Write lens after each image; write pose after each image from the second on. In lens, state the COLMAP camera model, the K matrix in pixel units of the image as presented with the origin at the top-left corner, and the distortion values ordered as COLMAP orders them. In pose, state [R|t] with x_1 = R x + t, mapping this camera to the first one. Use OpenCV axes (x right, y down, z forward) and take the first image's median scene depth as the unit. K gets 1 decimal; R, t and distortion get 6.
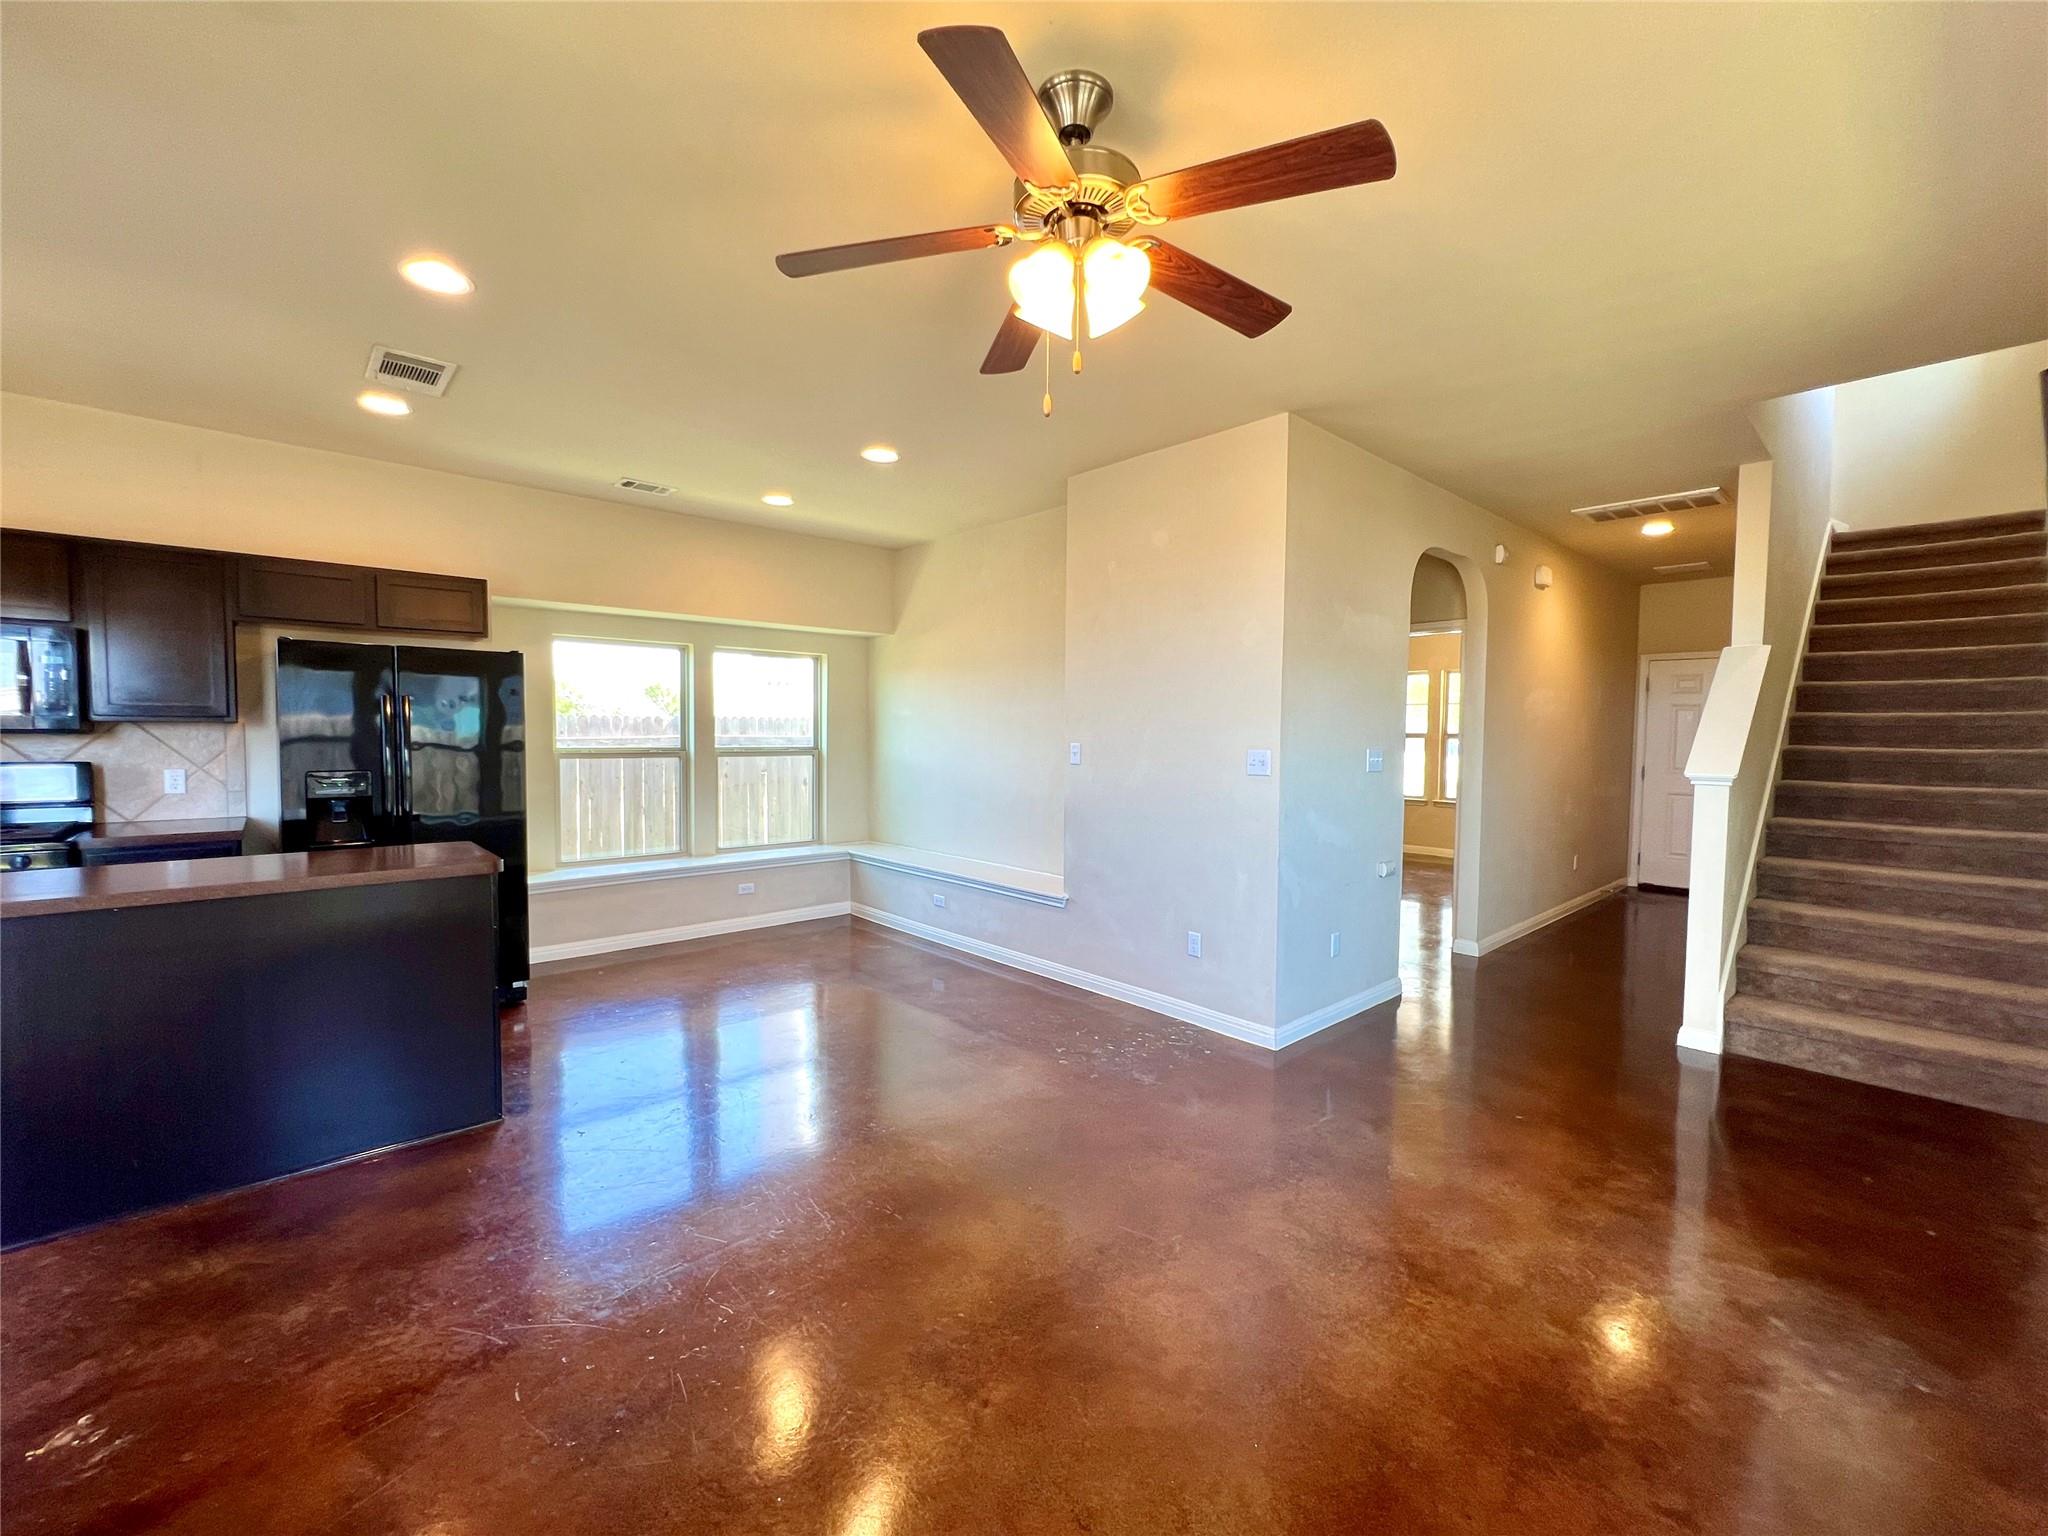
lens RADIAL K [[846.9, 0, 1022.9], [0, 846.9, 770.0], [0, 0, 1]] dist [-0.001879, 0.000667]
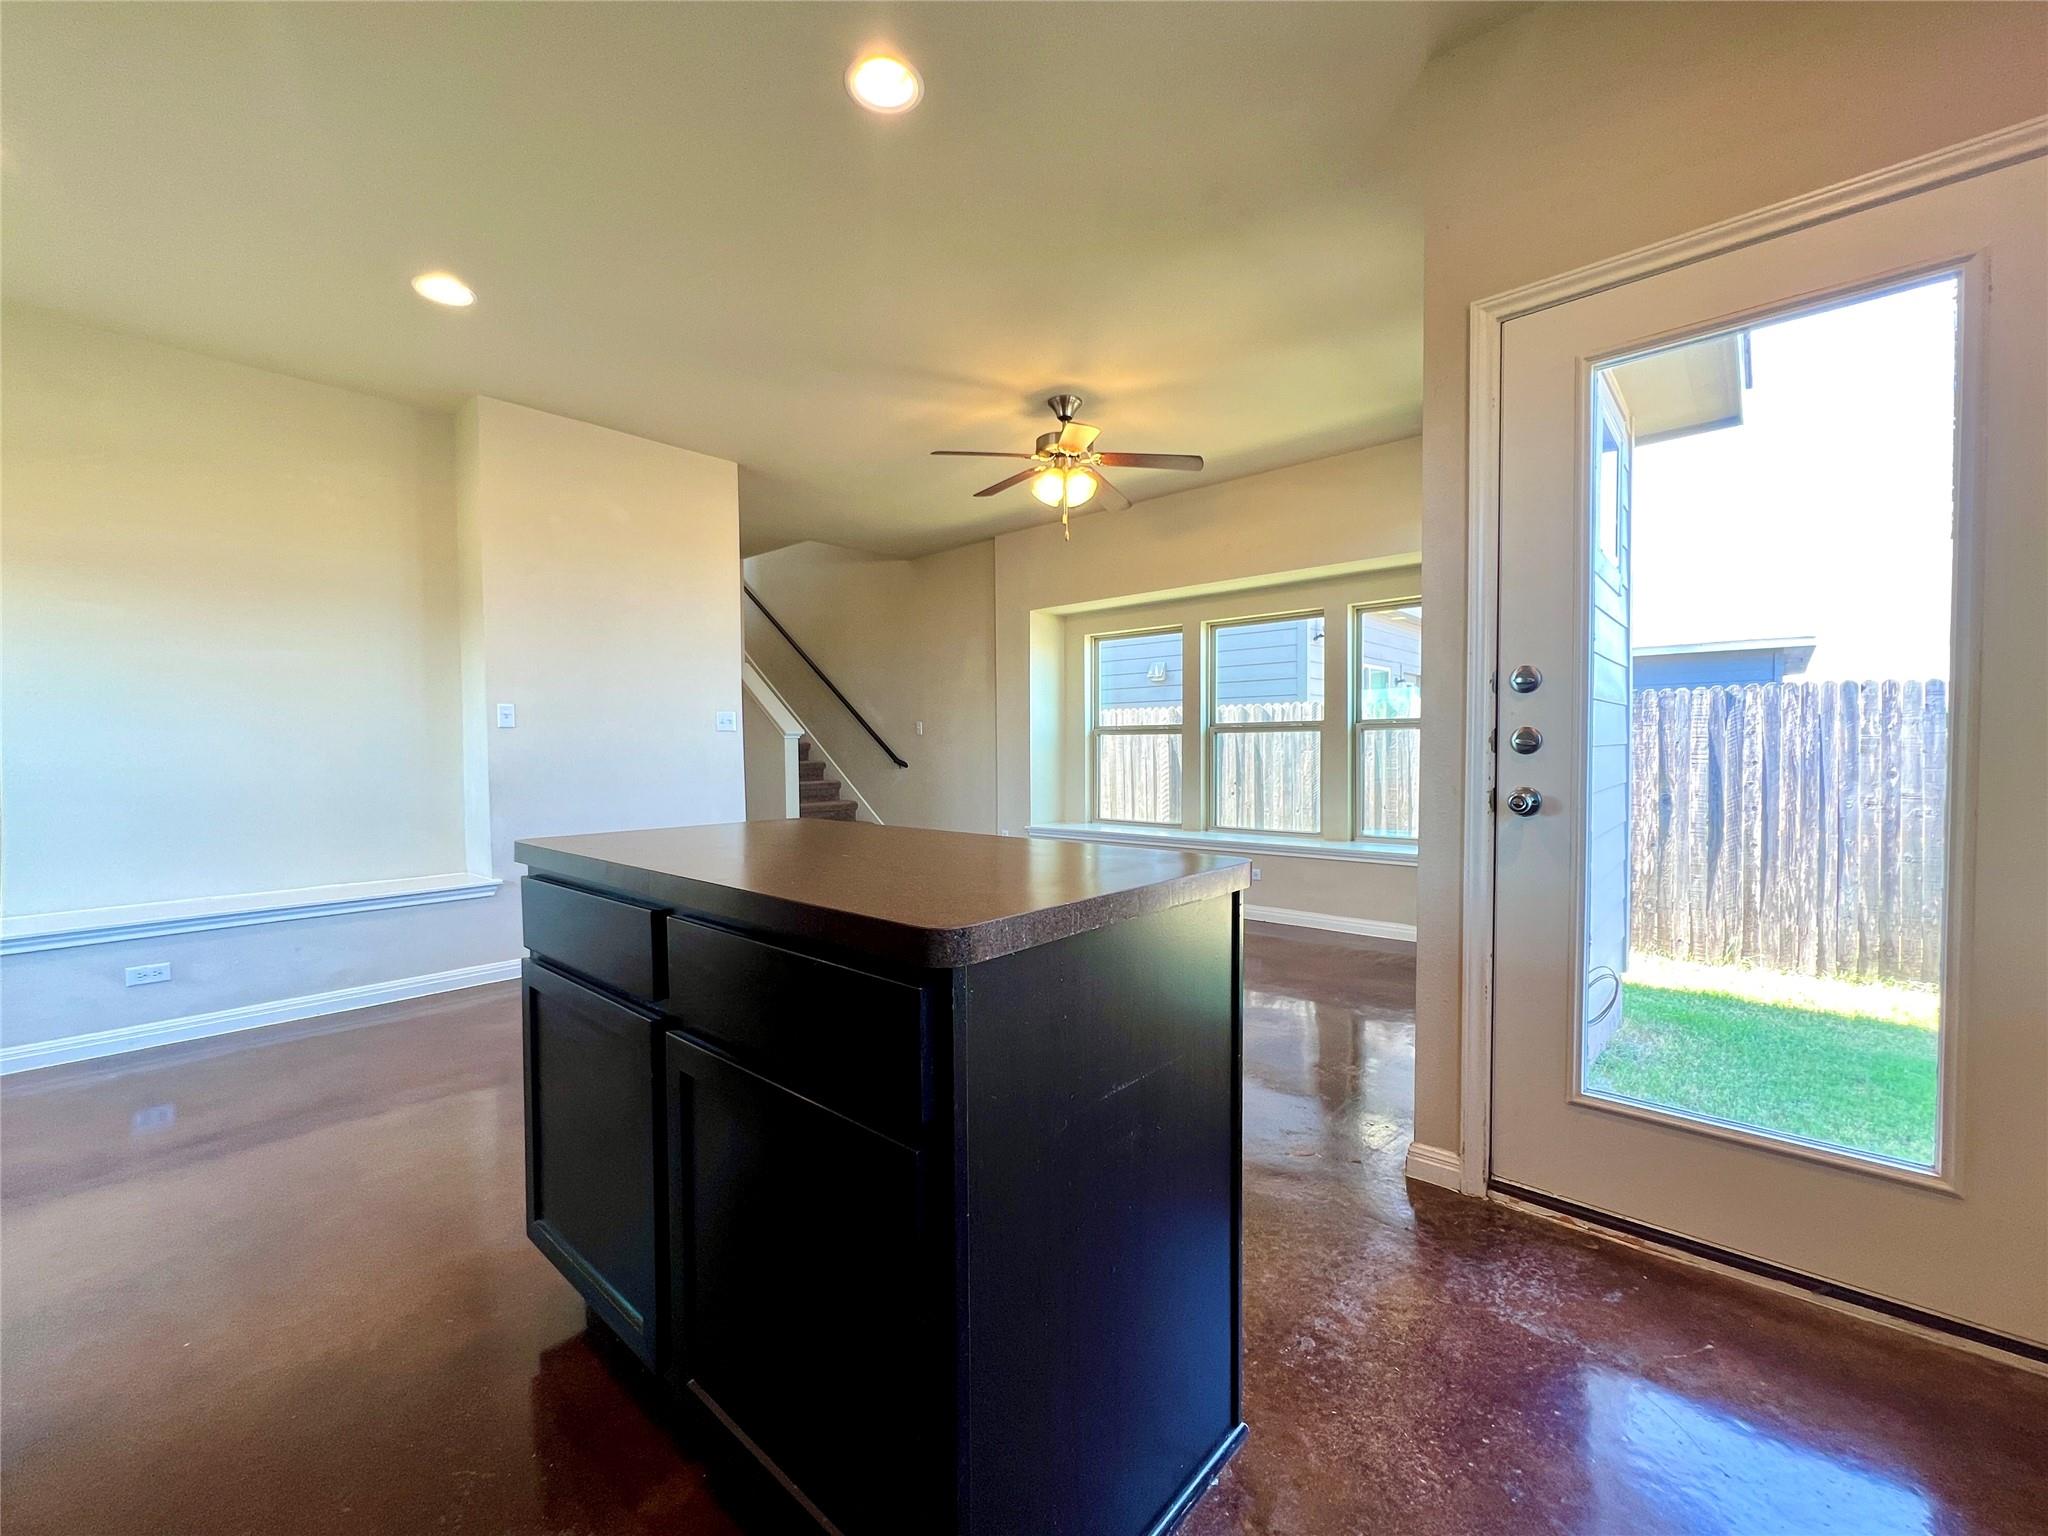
lens RADIAL K [[846.9, 0, 1022.9], [0, 846.9, 770.0], [0, 0, 1]] dist [-0.001879, 0.000667]
pose [[-0.098699, -0.038637, 0.994367, -0.992004], [0.052206, 0.997669, 0.043948, 0.030123], [-0.993747, 0.056249, -0.096452, 0.629376]]
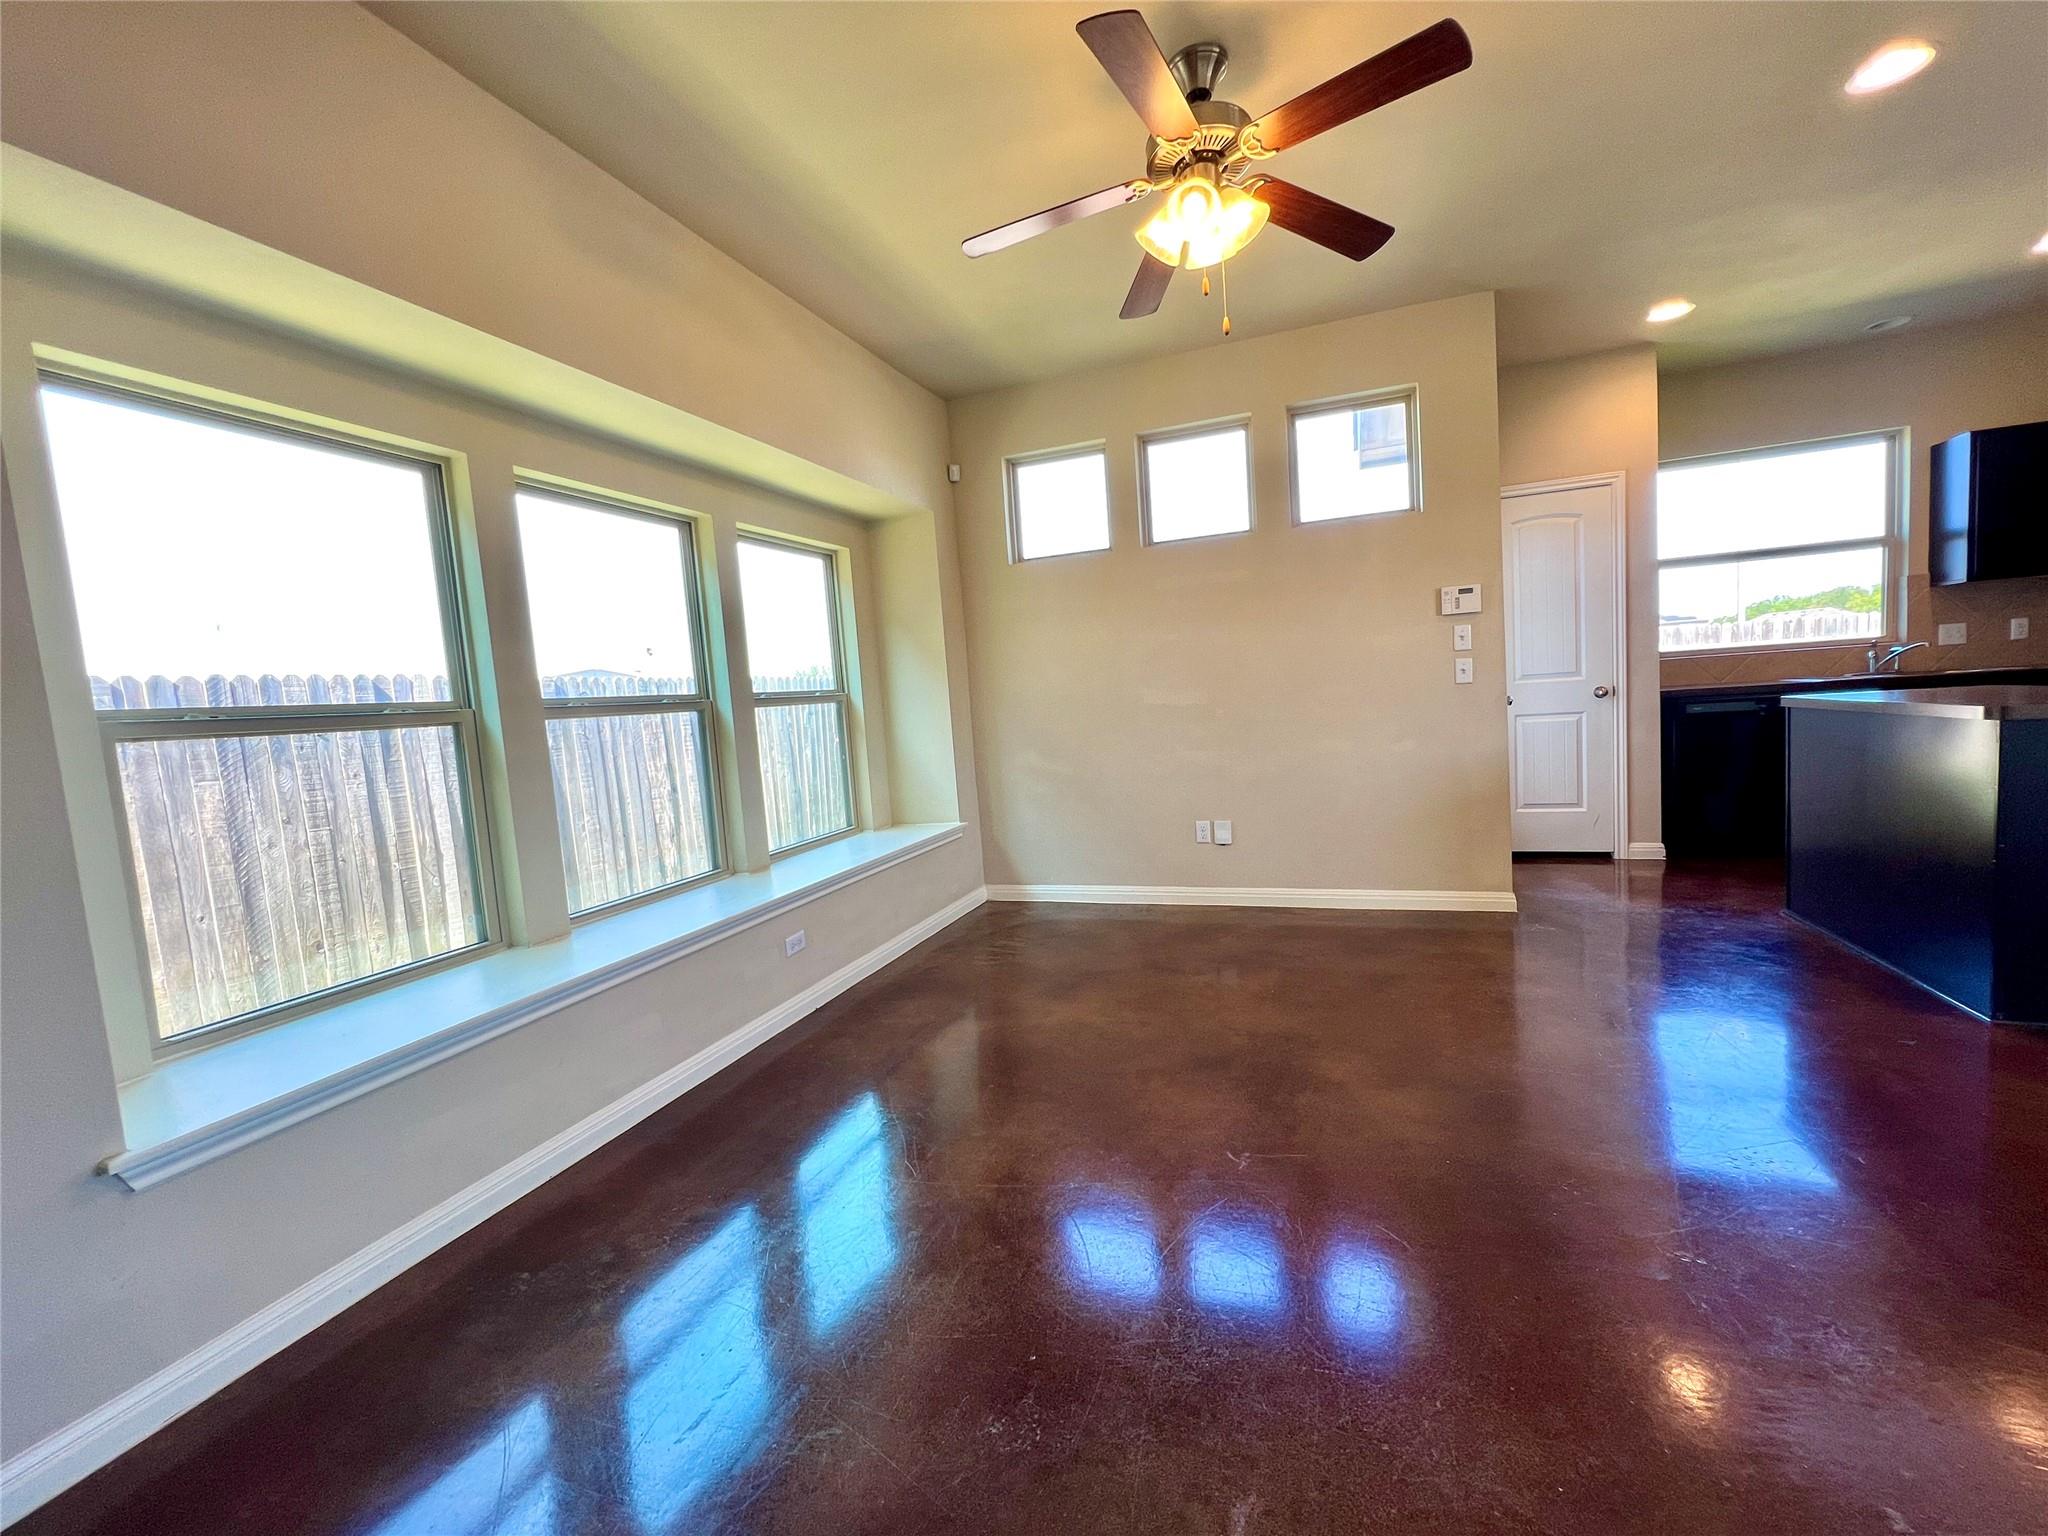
lens RADIAL K [[846.9, 0, 1022.9], [0, 846.9, 770.0], [0, 0, 1]] dist [-0.001879, 0.000667]
pose [[-0.888192, 0.091044, -0.450361, 0.421730], [0.041696, 0.992099, 0.118330, 0.025046], [0.457576, 0.086321, -0.884971, 0.935009]]
